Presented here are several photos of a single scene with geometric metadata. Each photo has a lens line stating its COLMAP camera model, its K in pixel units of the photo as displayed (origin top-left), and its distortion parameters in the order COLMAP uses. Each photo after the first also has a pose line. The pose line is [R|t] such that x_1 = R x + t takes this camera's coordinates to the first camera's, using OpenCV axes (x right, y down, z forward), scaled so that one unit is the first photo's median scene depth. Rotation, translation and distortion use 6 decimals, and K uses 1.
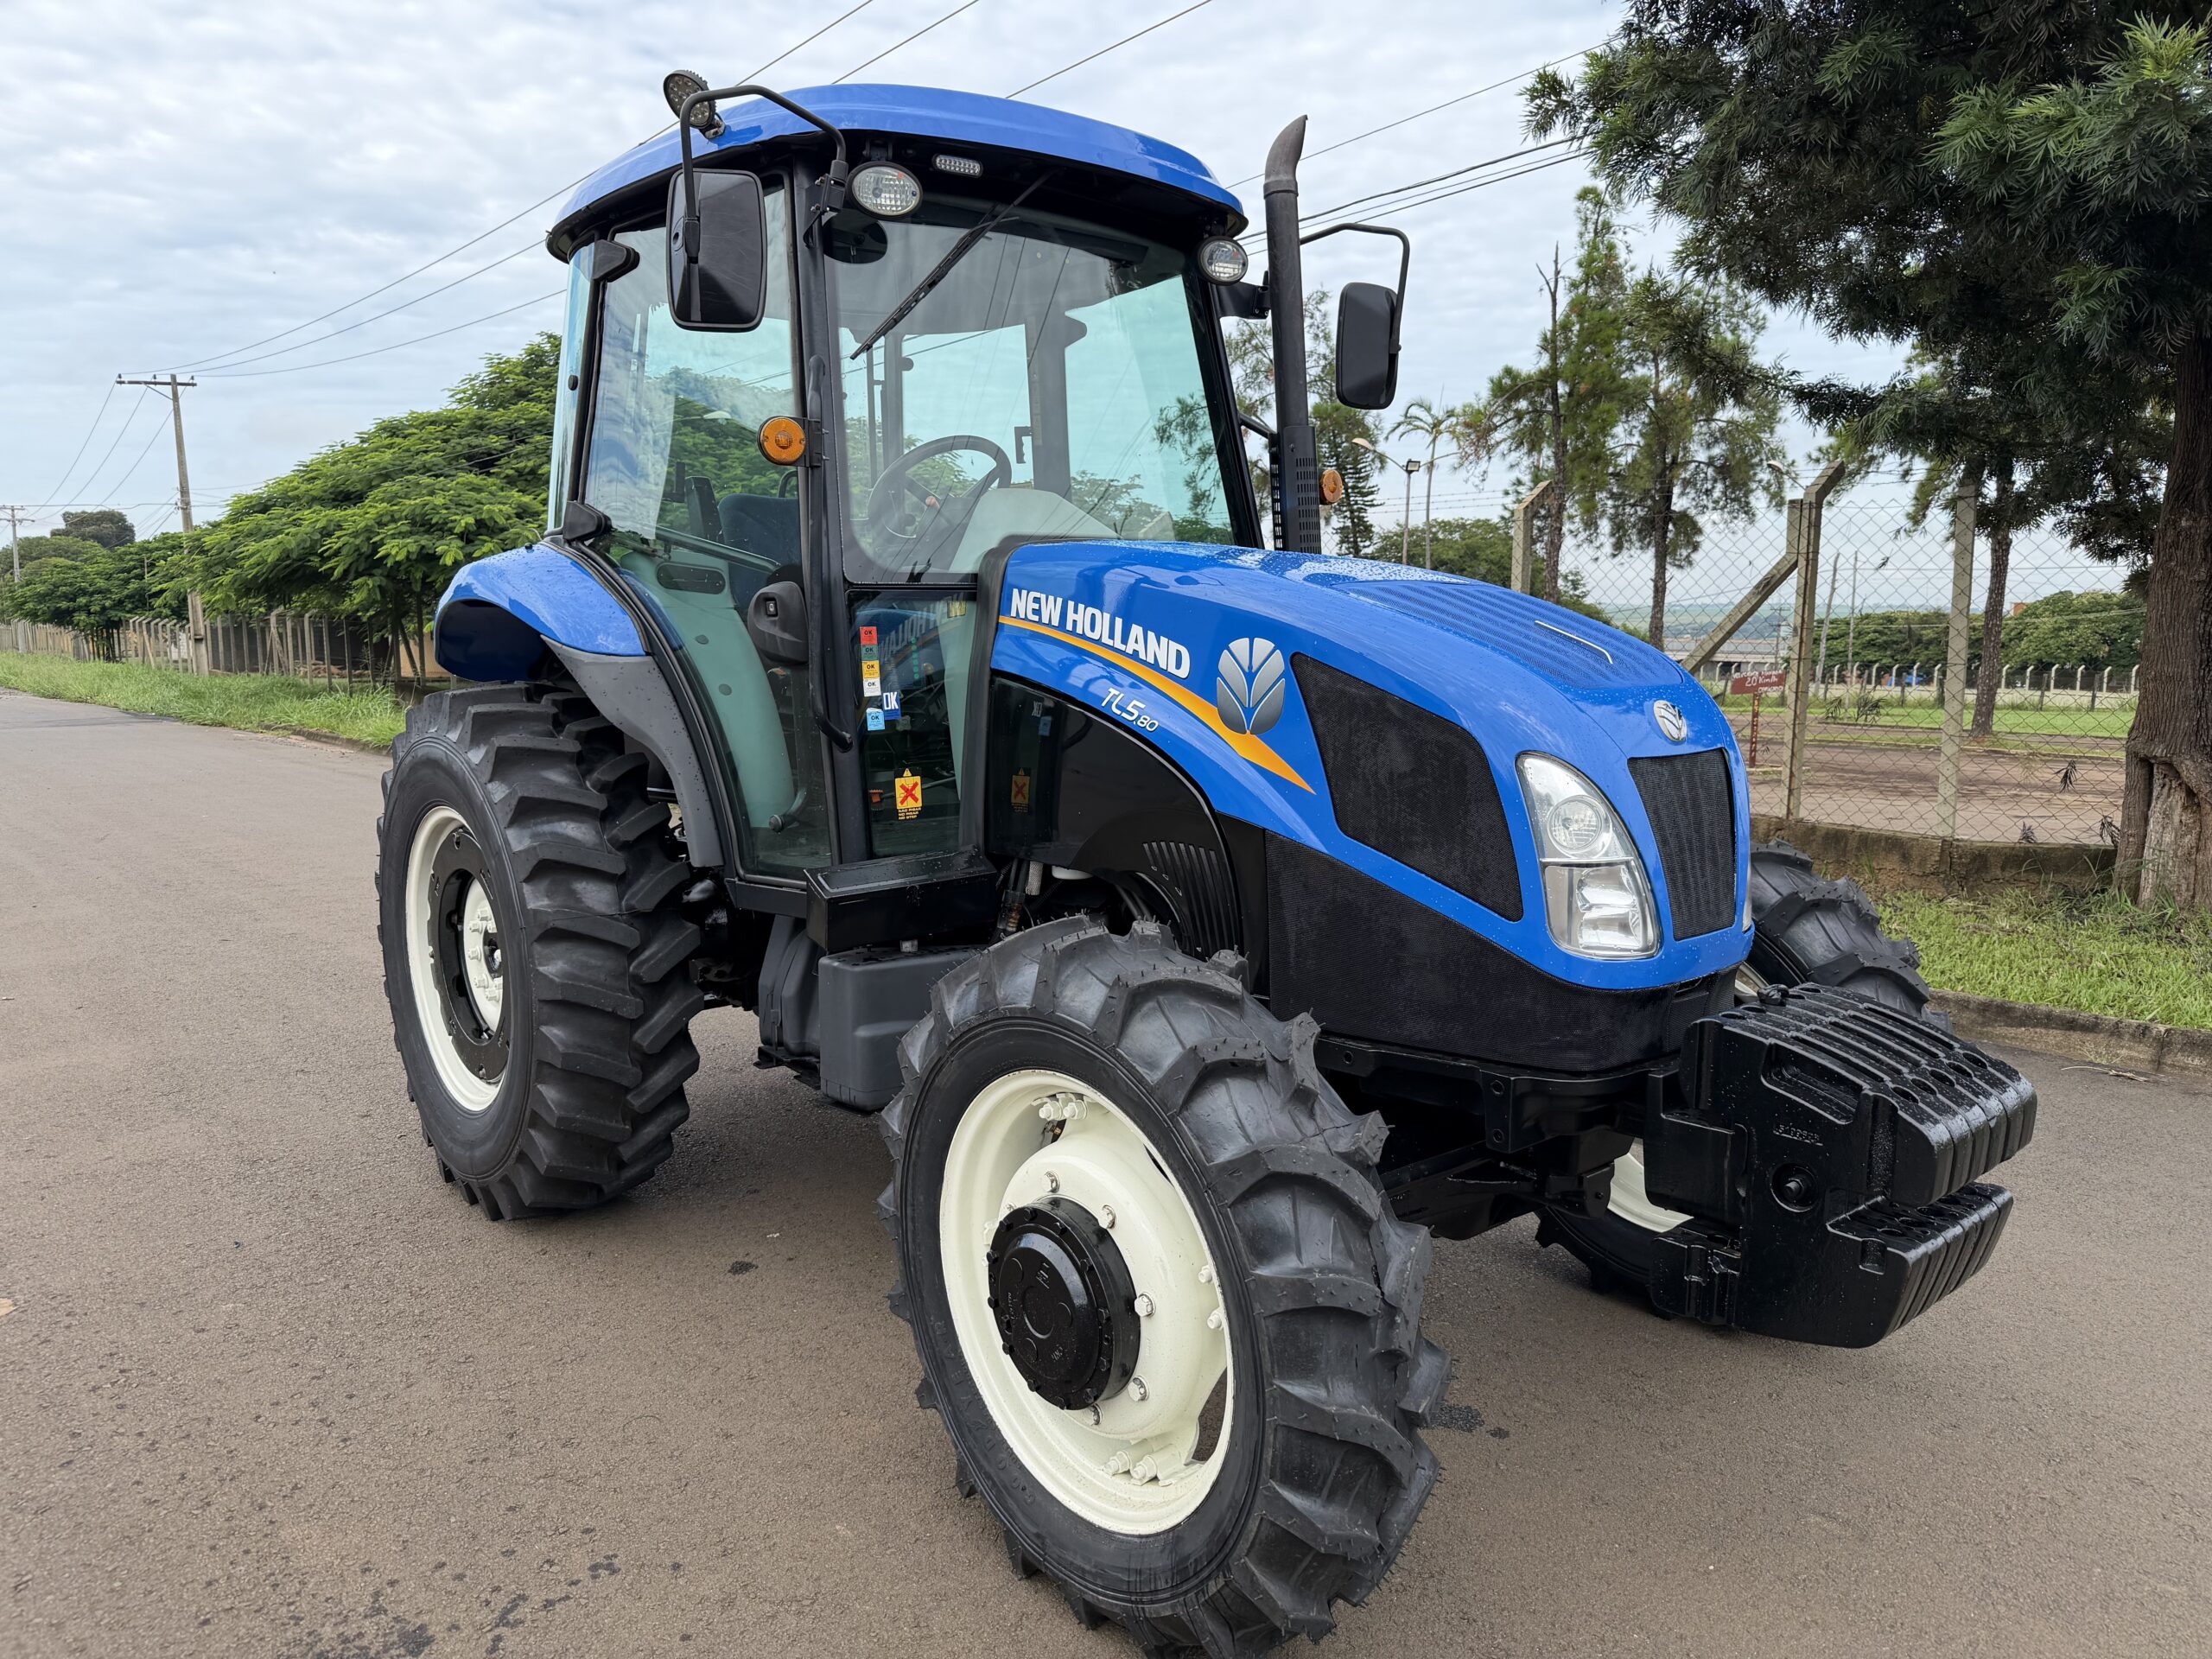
lens RADIAL K [[1553.1, 0, 1106.0], [0, 1553.1, 829.5], [0, 0, 1]] dist [0.053930, -0.064947]
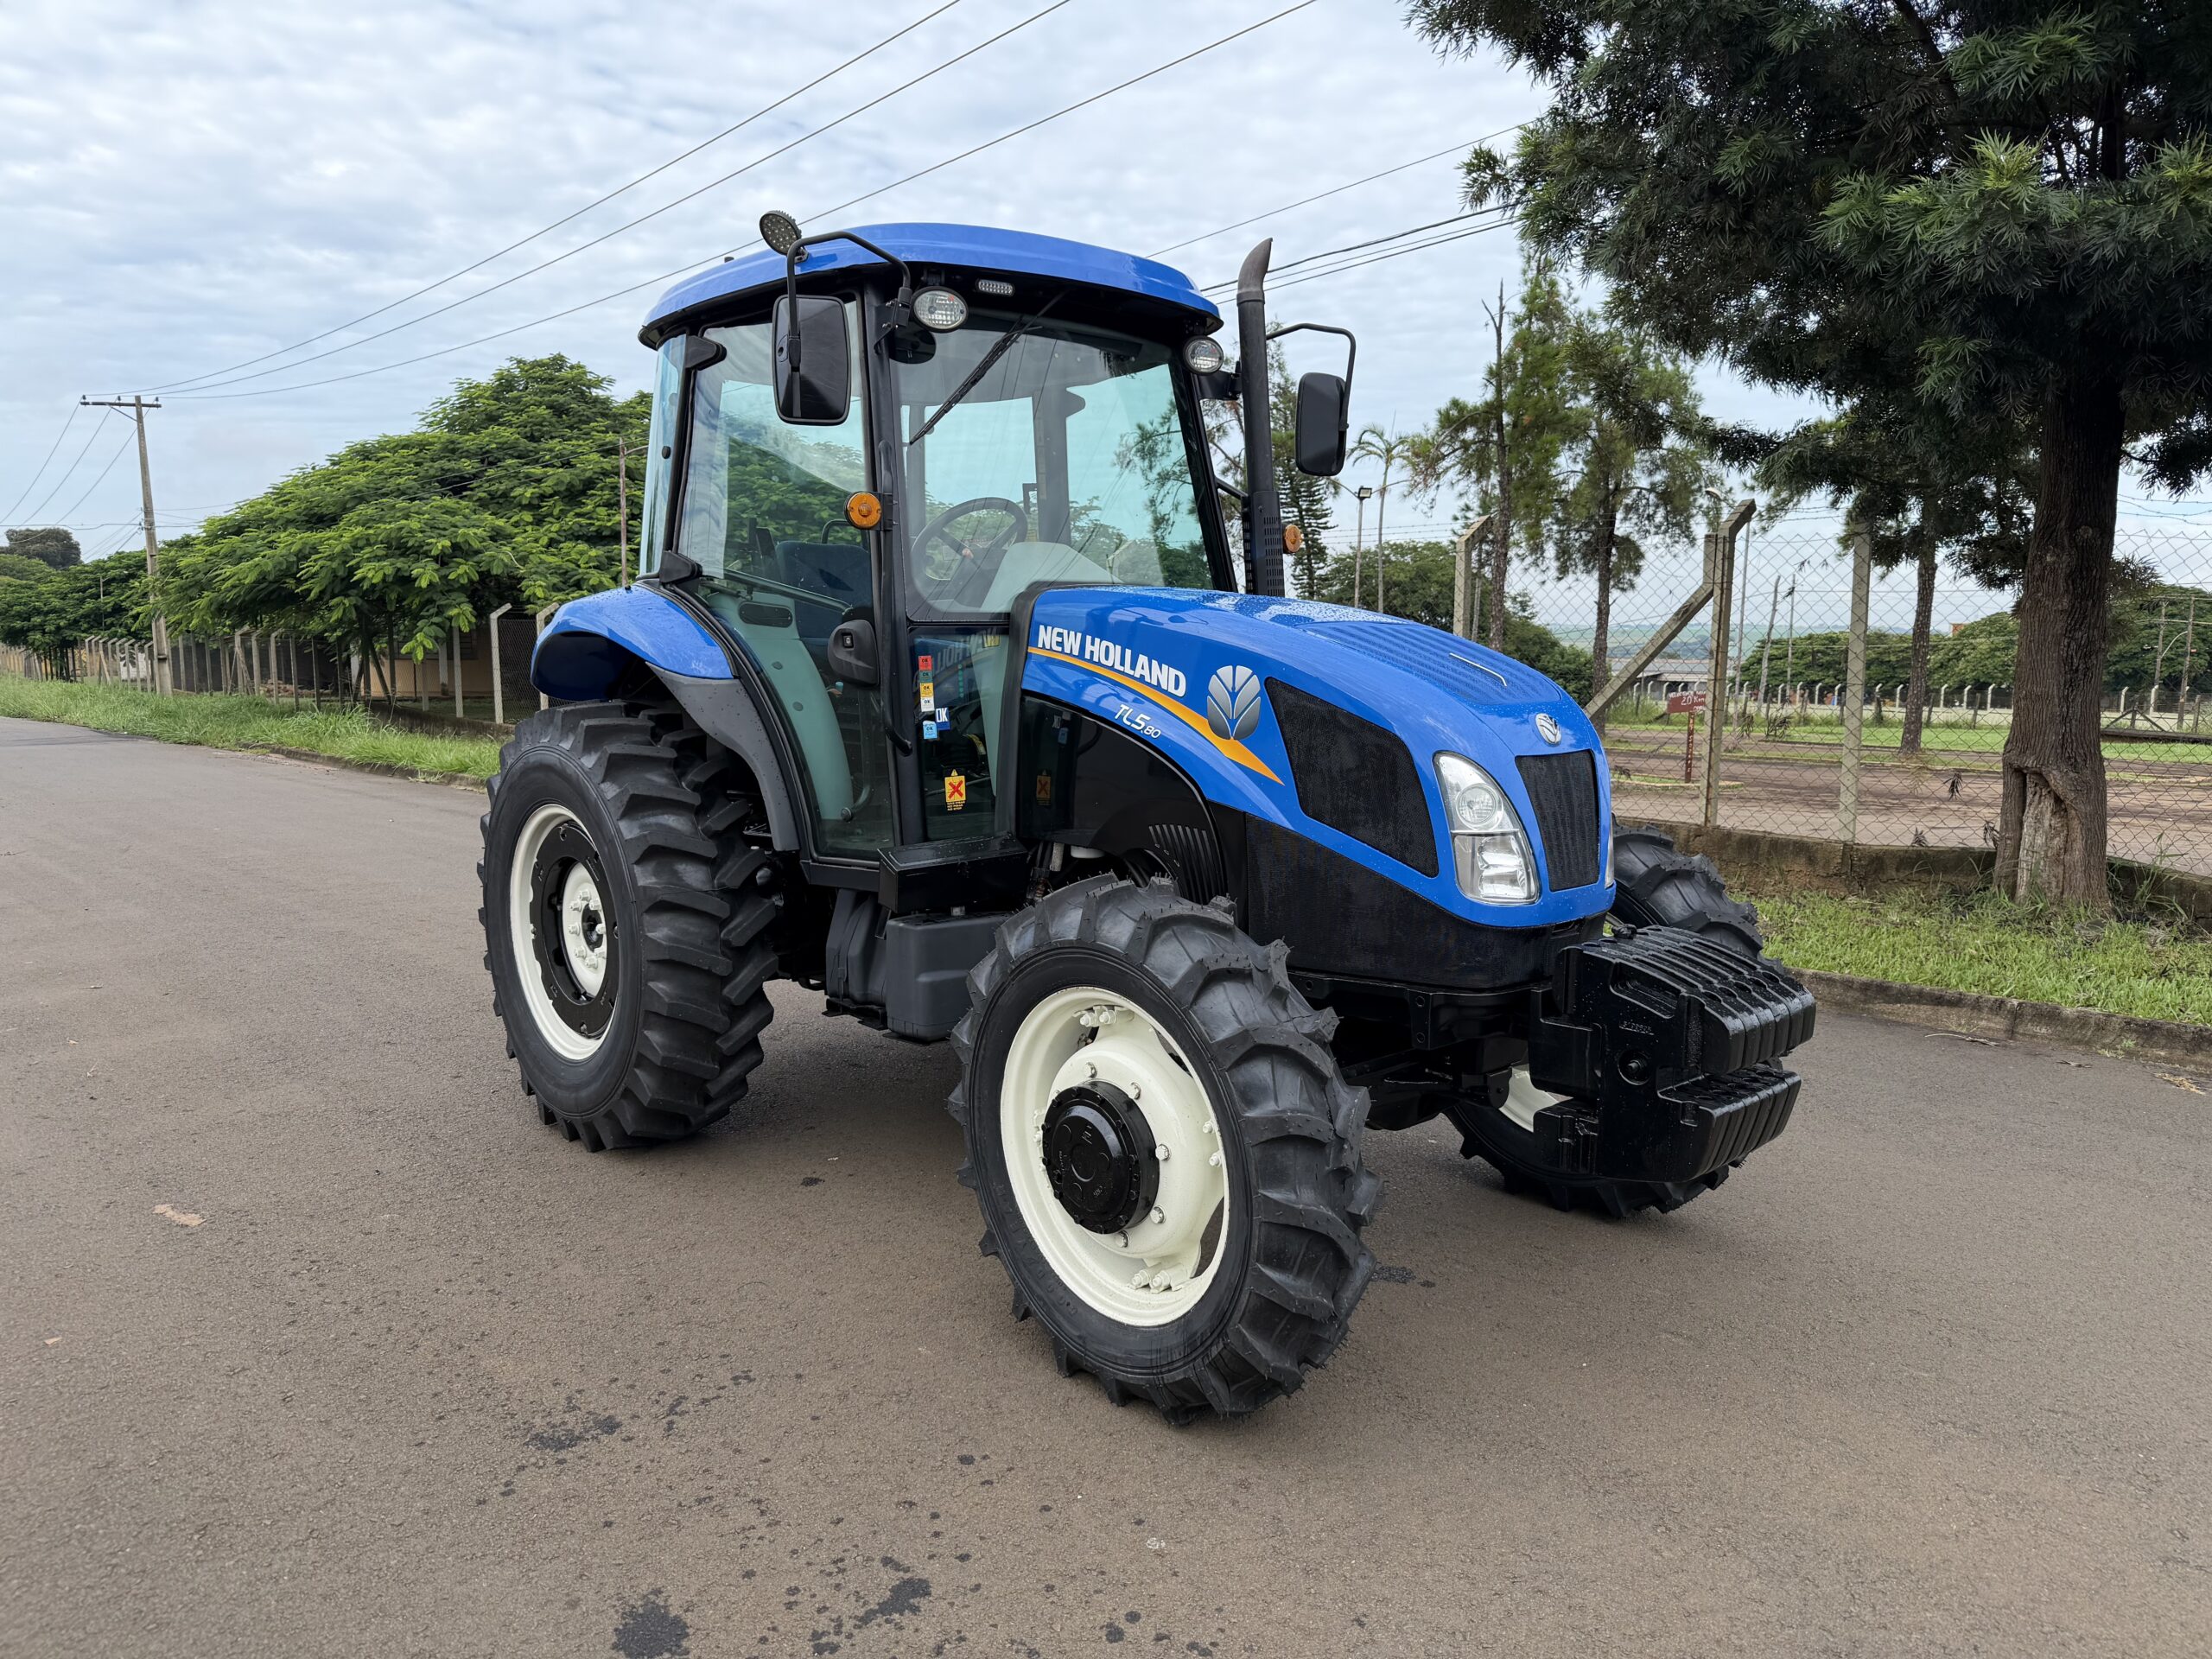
lens RADIAL K [[1551.4, 0, 1102.2], [0, 1551.4, 832.6], [0, 0, 1]] dist [0.072719, -0.087796]
pose [[0.999662, -0.002473, 0.025897, -0.042001], [0.002746, 0.999941, -0.010516, 0.024722], [-0.025870, 0.010583, 0.999609, -0.244654]]
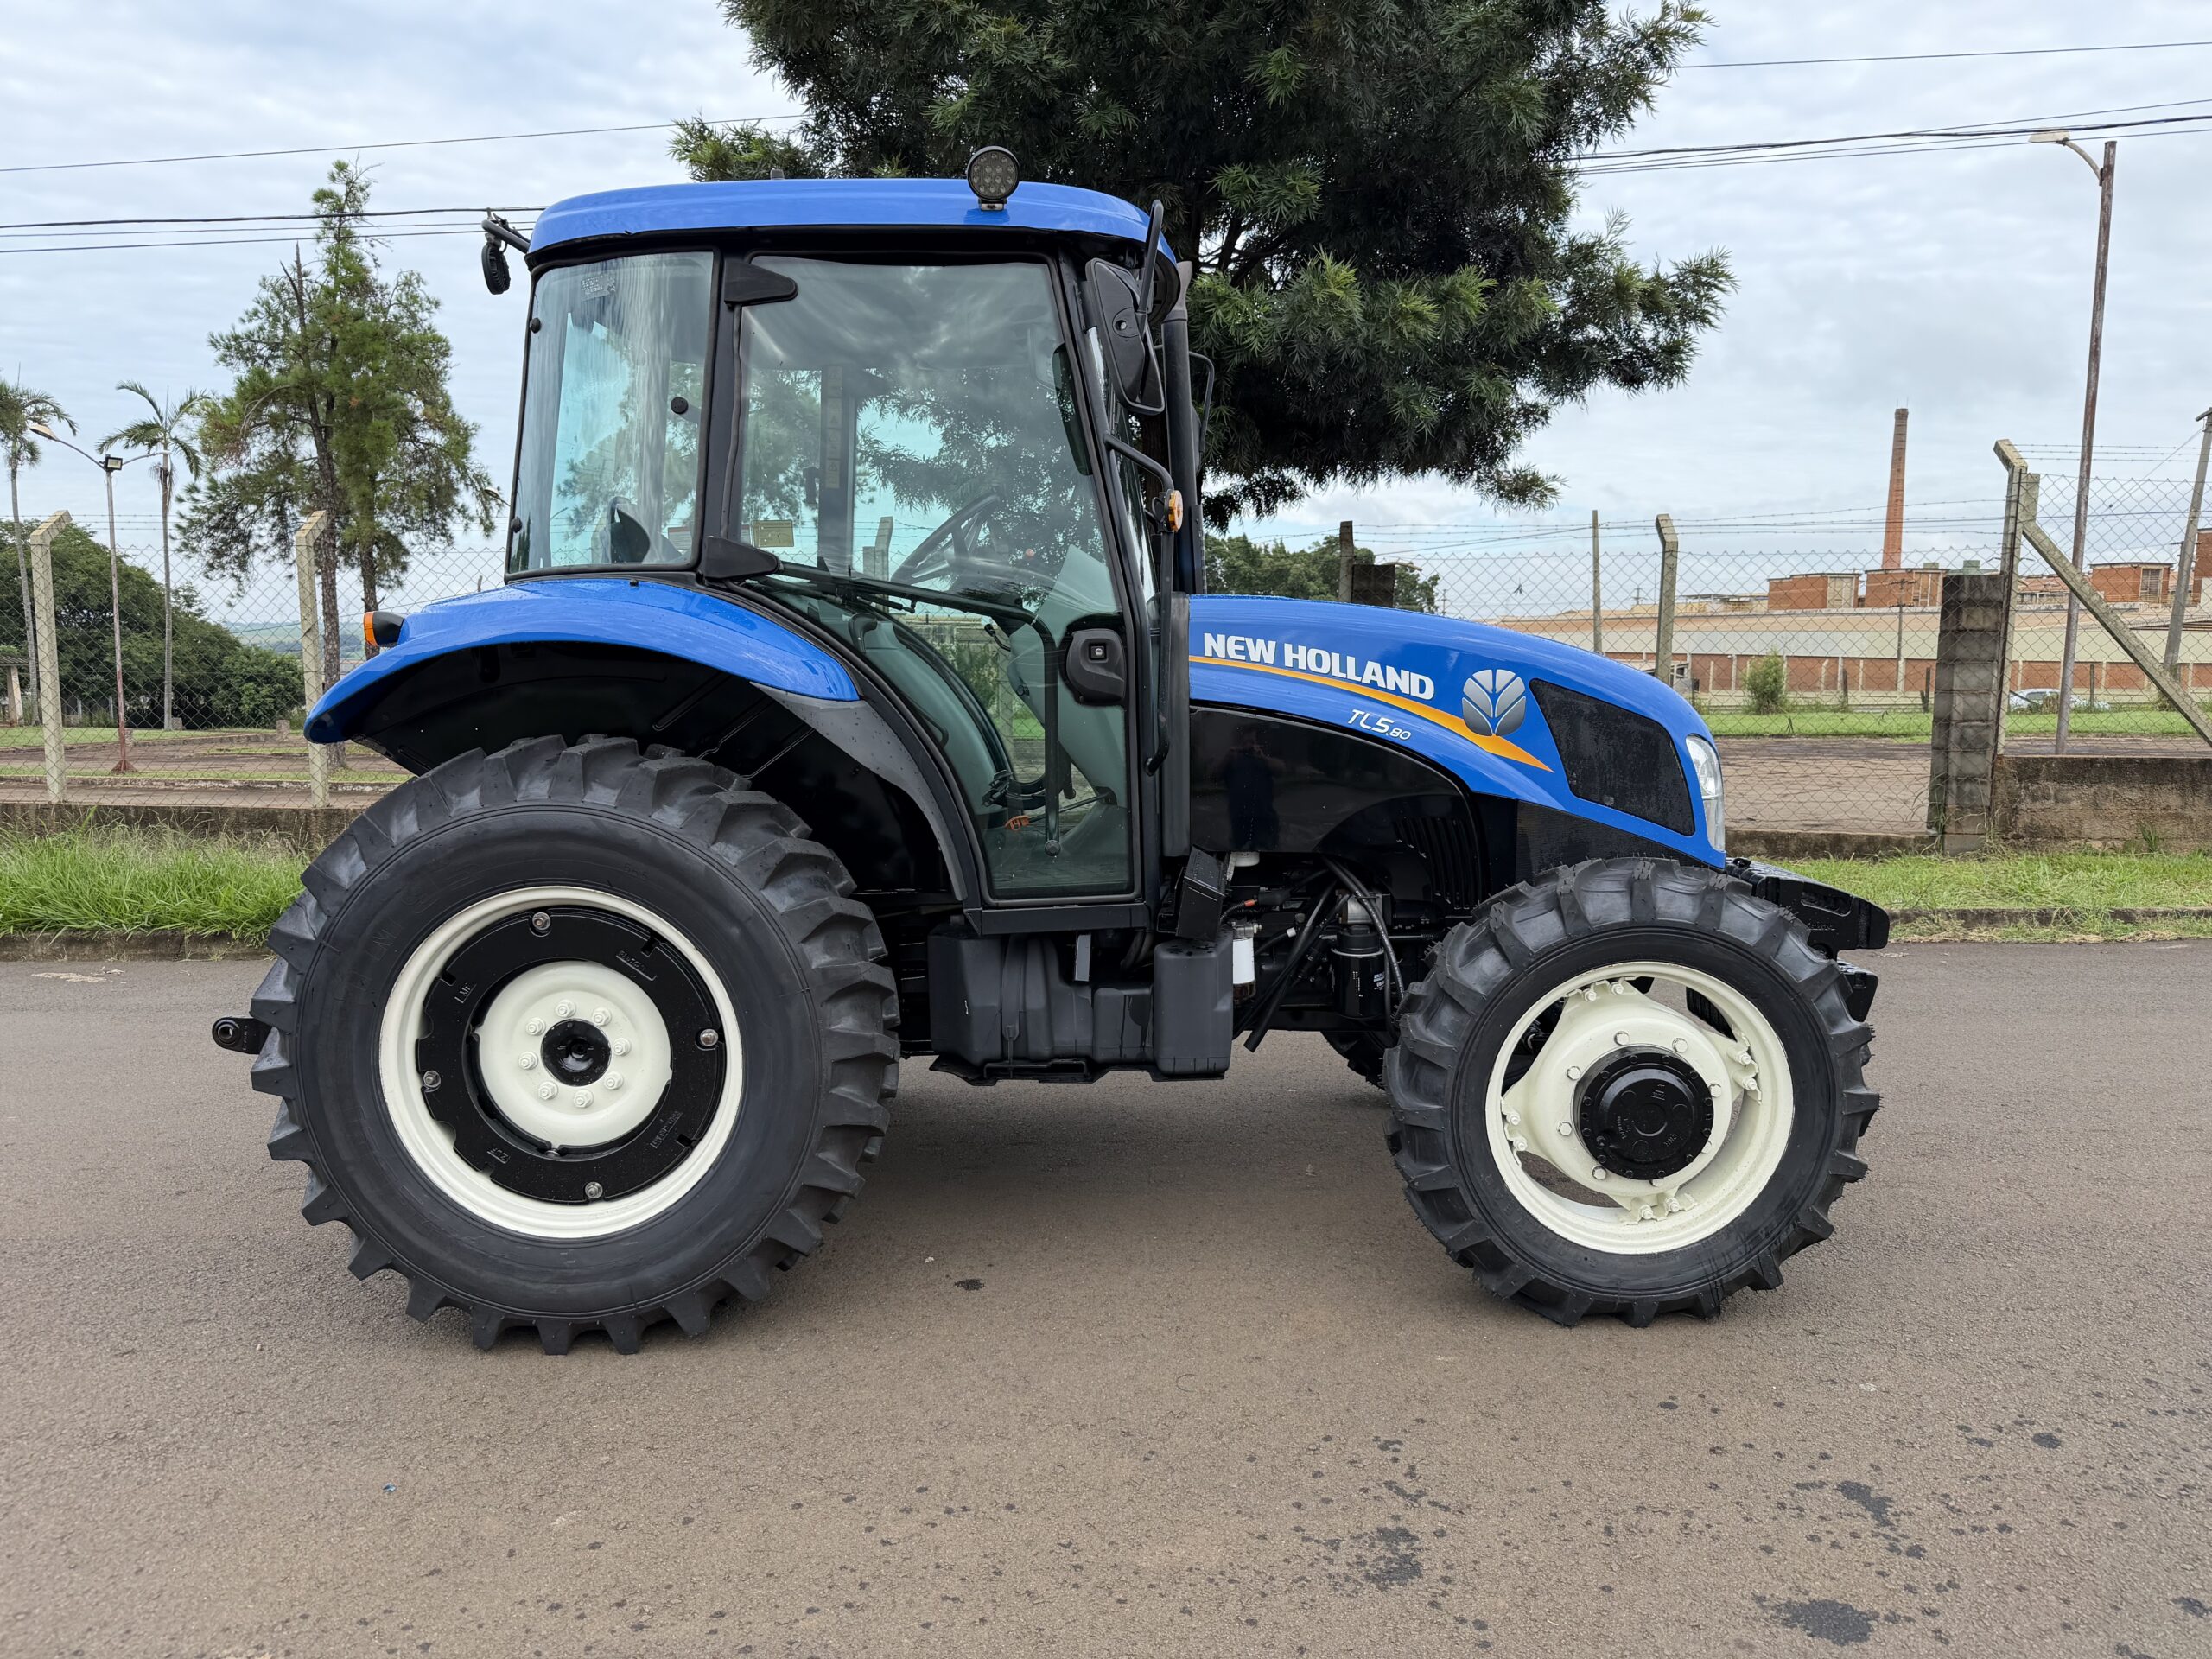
lens RADIAL K [[1557.5, 0, 1110.2], [0, 1557.5, 837.6], [0, 0, 1]] dist [0.047121, -0.068461]
pose [[0.656022, -0.099486, 0.748156, -1.022659], [0.104948, 0.993669, 0.040109, -0.052371], [-0.747410, 0.052205, 0.662309, 0.256023]]
